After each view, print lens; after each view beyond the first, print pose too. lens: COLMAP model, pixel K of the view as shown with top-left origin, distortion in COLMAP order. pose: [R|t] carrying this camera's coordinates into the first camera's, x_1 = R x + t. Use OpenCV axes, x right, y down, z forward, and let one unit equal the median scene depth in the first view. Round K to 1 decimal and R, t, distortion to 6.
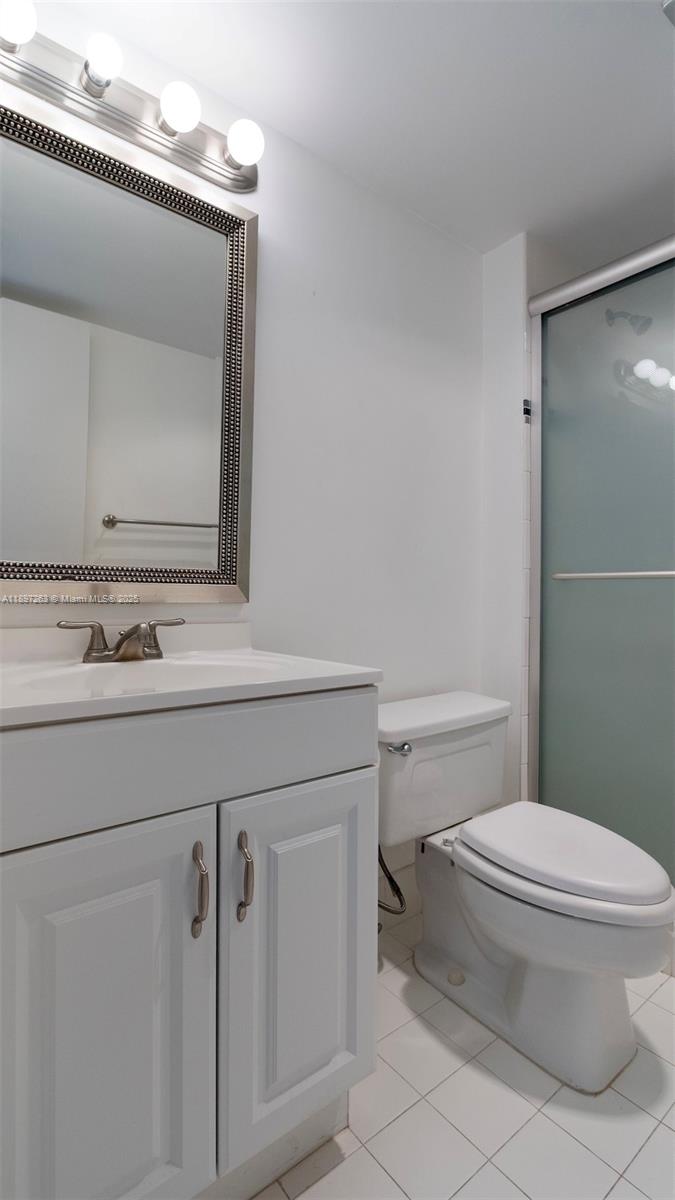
lens RADIAL K [[555.4, 0, 331.7], [0, 555.4, 597.6], [0, 0, 1]] dist [-0.000698, -0.000028]
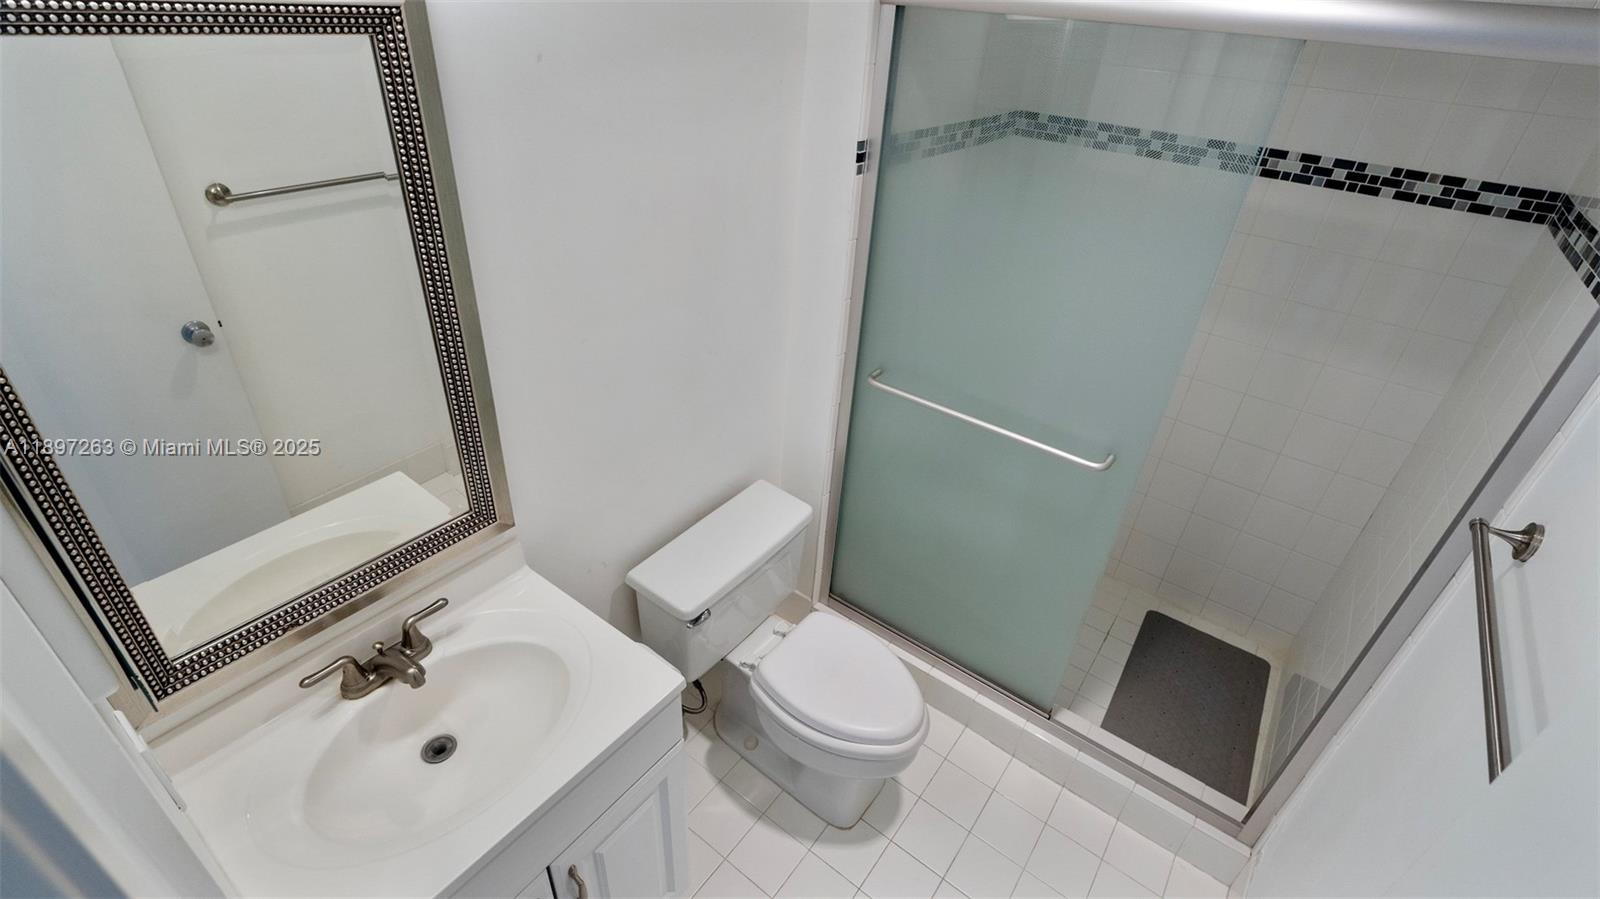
lens RADIAL K [[727.5, 0, 800.0], [0, 727.5, 449.5], [0, 0, 1]] dist [0.001944, 0.000126]
pose [[0.963807, -0.098713, 0.247653, 0.004484], [-0.052681, 0.840093, 0.539878, -0.666312], [-0.261345, -0.533385, 0.804487, 0.071670]]
